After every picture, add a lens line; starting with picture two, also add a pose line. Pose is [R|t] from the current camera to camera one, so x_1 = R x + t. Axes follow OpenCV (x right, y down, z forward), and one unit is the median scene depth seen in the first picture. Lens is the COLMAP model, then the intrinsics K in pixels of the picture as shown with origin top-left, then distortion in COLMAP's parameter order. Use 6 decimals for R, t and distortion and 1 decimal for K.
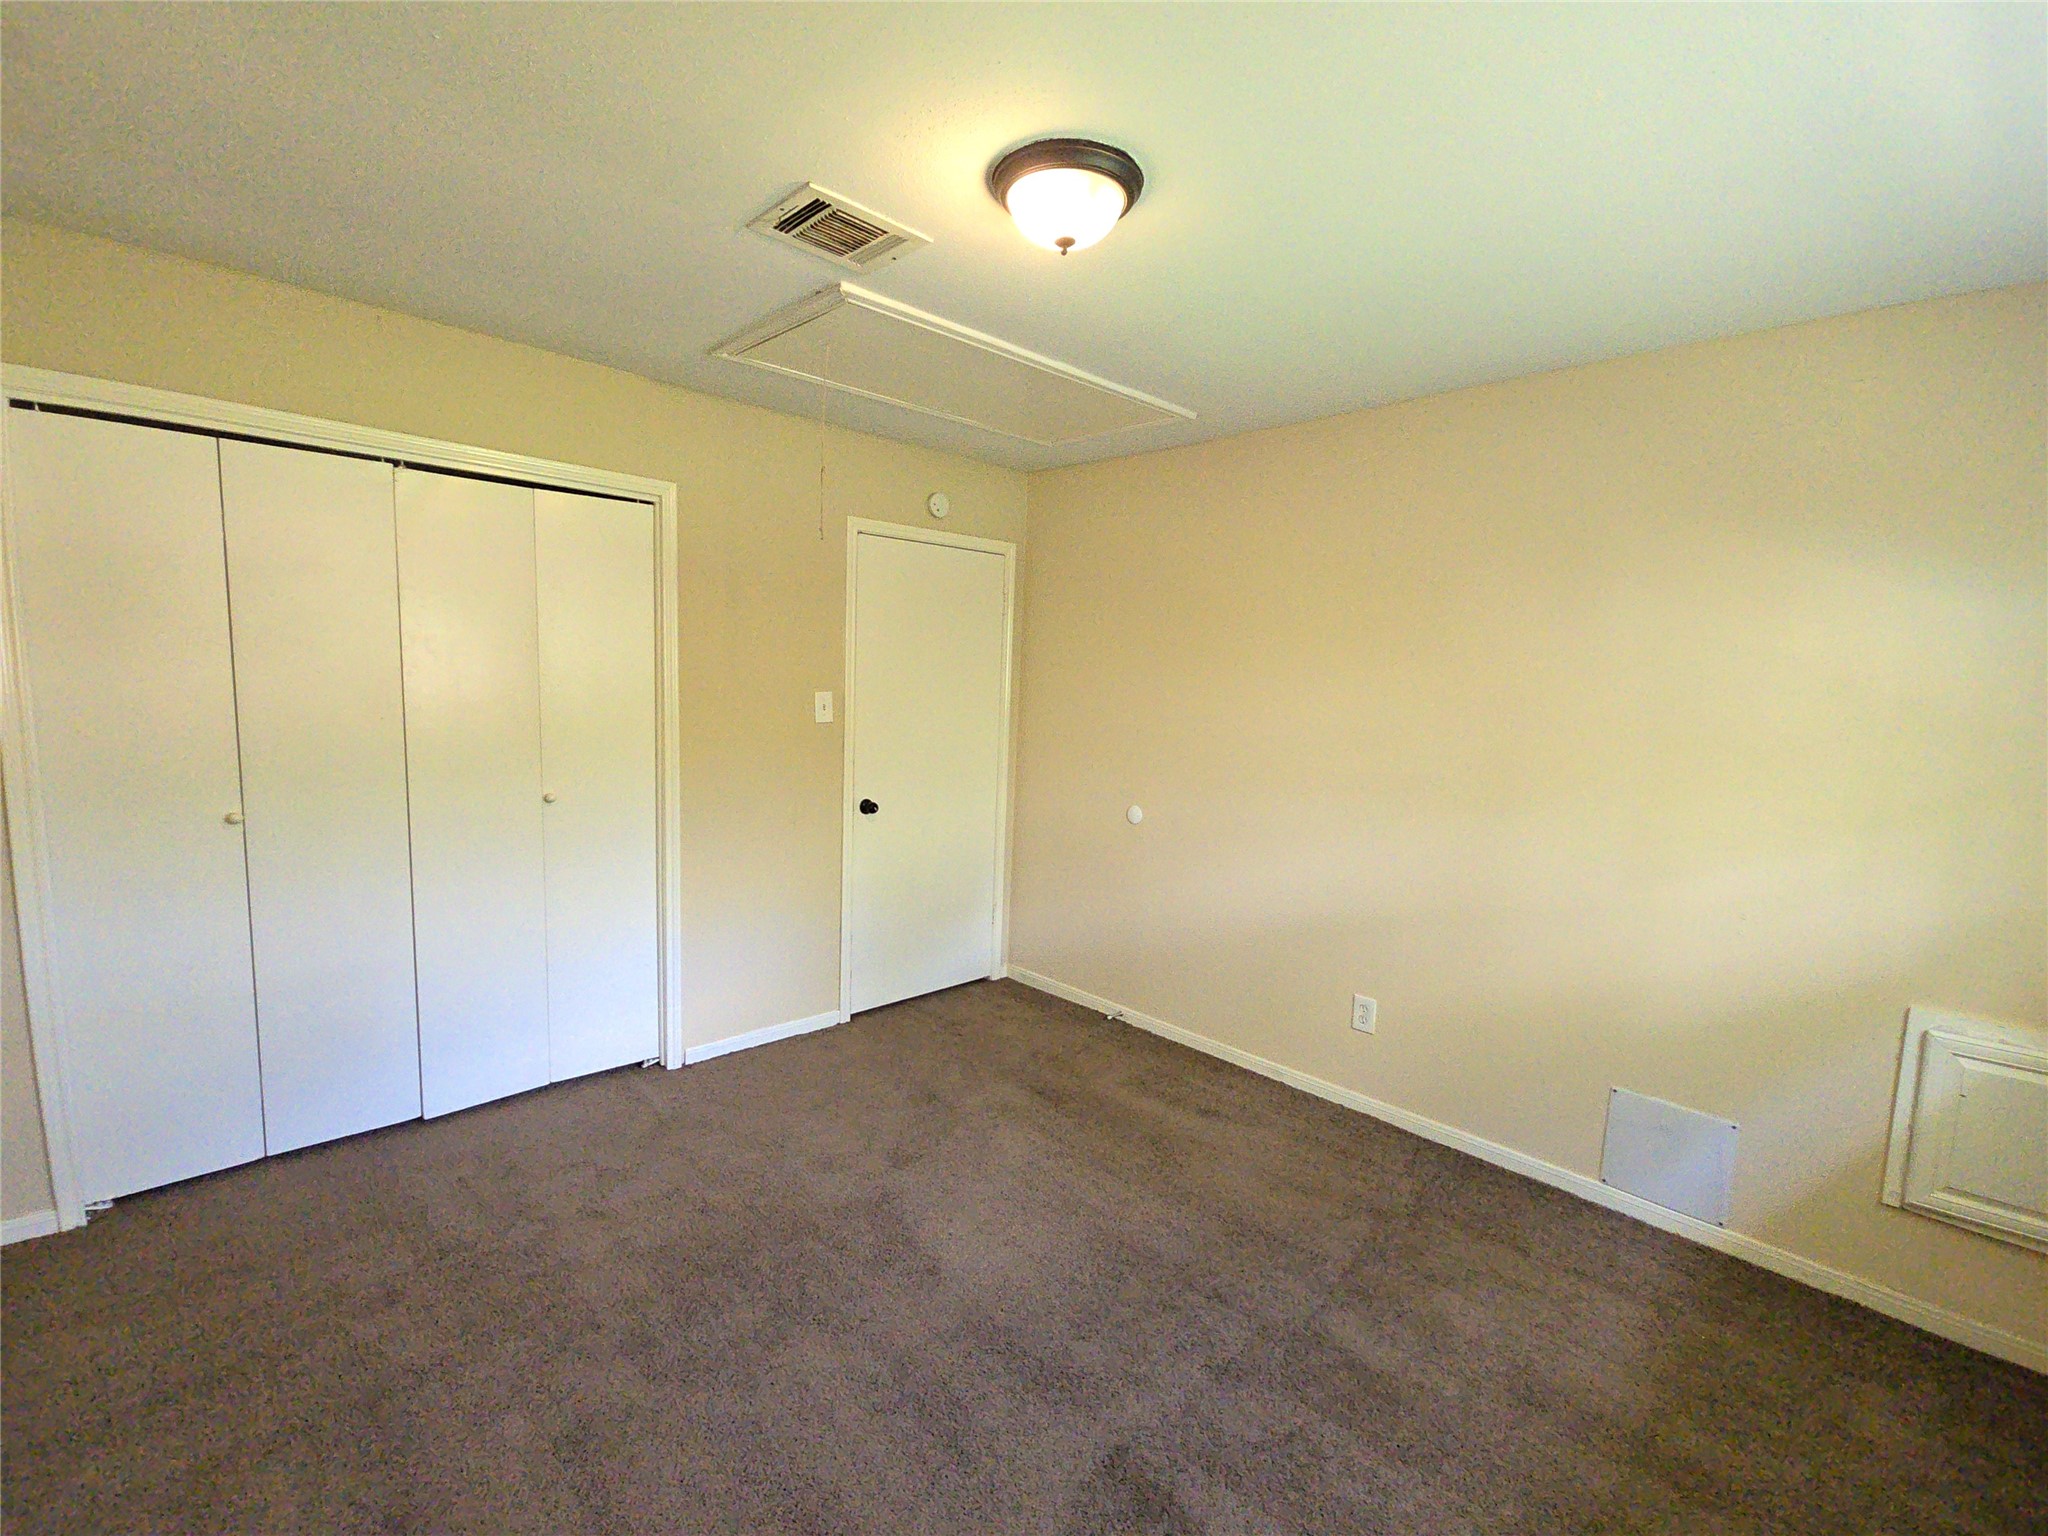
lens RADIAL K [[856.3, 0, 1022.7], [0, 856.3, 774.3], [0, 0, 1]] dist [0.000978, -0.005753]
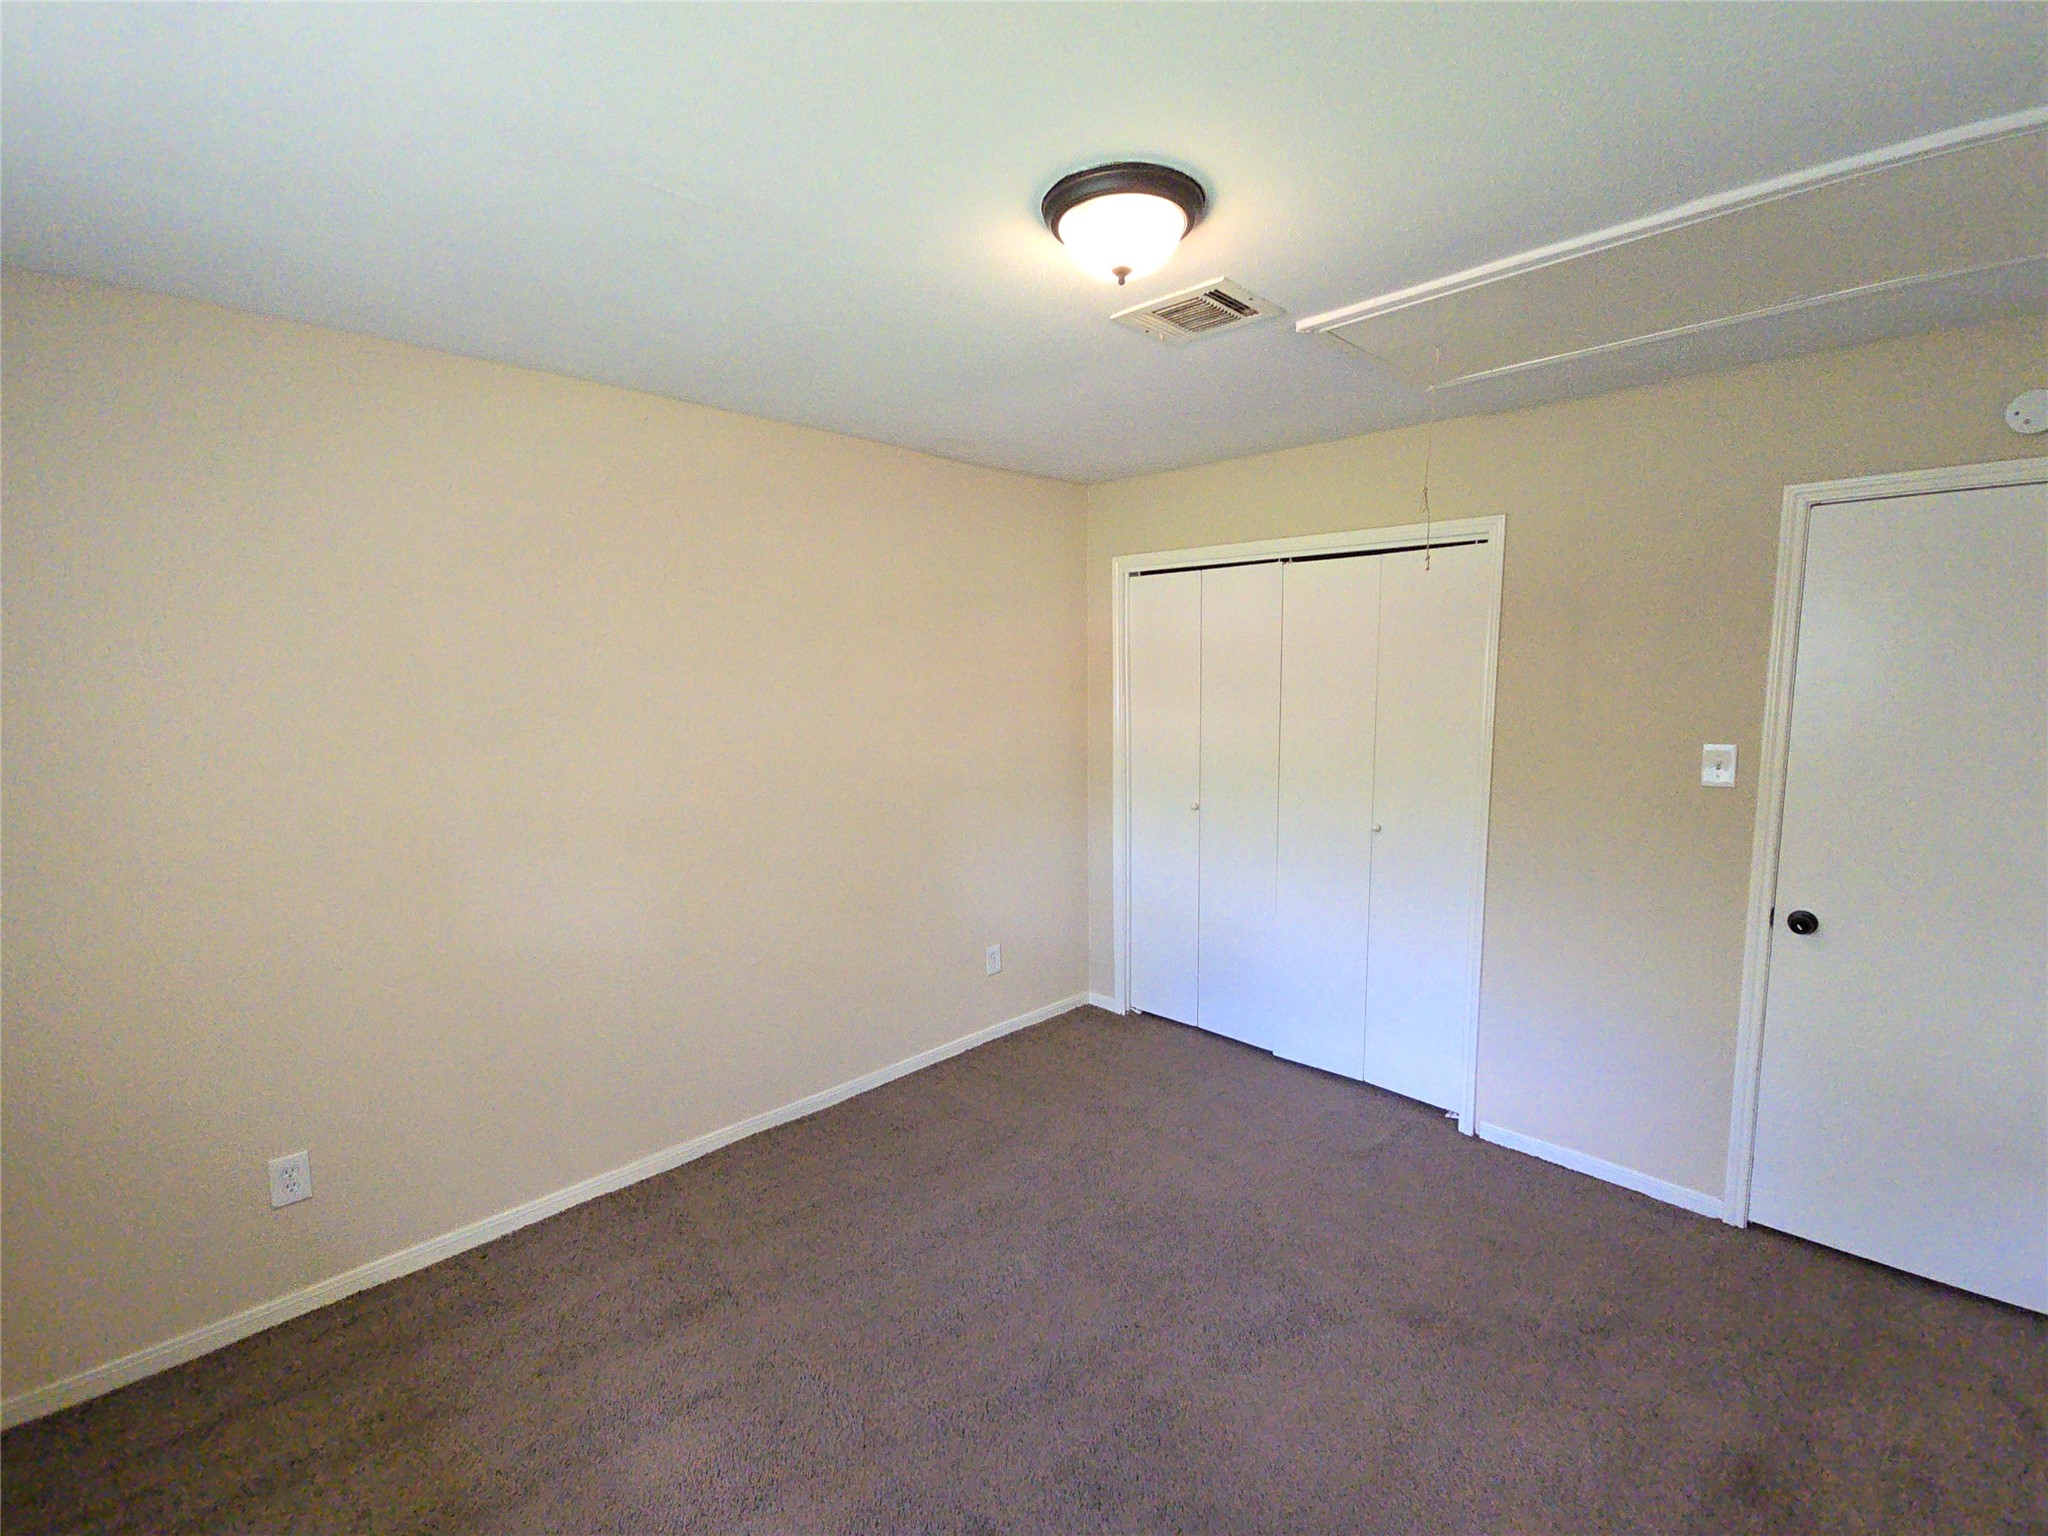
lens RADIAL K [[856.3, 0, 1022.7], [0, 856.3, 774.3], [0, 0, 1]] dist [0.000978, -0.005753]
pose [[0.075248, 0.074877, -0.994350, 0.506775], [-0.113211, 0.991371, 0.066085, -0.060556], [0.990718, 0.107598, 0.083075, 0.430666]]
